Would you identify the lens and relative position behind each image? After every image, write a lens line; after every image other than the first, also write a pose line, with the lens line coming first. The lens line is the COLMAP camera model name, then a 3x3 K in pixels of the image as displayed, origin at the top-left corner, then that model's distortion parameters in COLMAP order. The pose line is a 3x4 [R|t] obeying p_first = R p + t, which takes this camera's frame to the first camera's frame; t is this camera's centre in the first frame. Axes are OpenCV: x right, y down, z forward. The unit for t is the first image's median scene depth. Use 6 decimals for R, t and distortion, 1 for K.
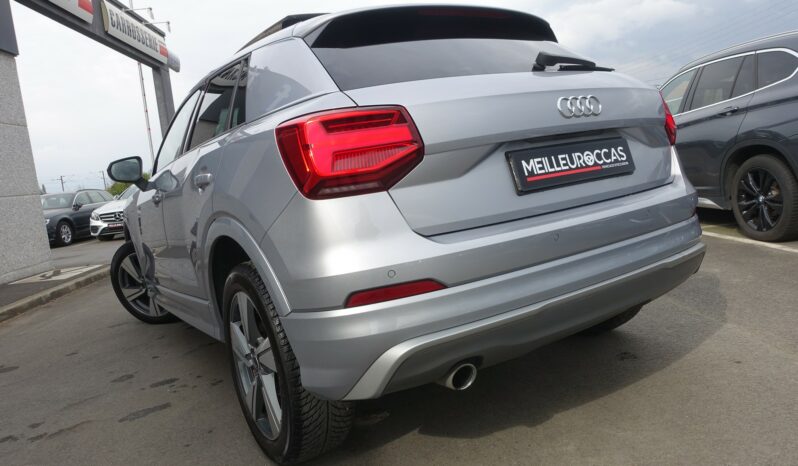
lens RADIAL K [[540.3, 0, 399.0], [0, 540.3, 233.0], [0, 0, 1]] dist [-0.010578, 0.007247]
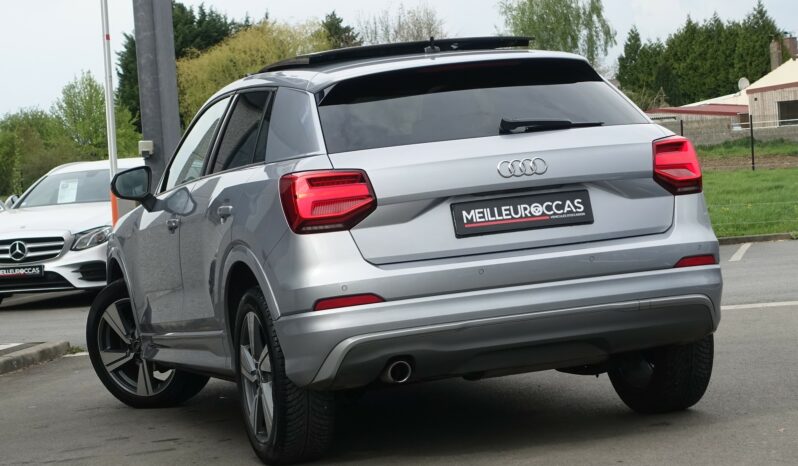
lens RADIAL K [[1889.4, 0, 399.0], [0, 1889.4, 233.0], [0, 0, 1]] dist [0.046393, -0.125536]
pose [[0.966810, 0.044769, -0.251545, 1.147407], [-0.059983, 0.996784, -0.053140, 0.155560], [0.248357, 0.066465, 0.966386, -3.177486]]
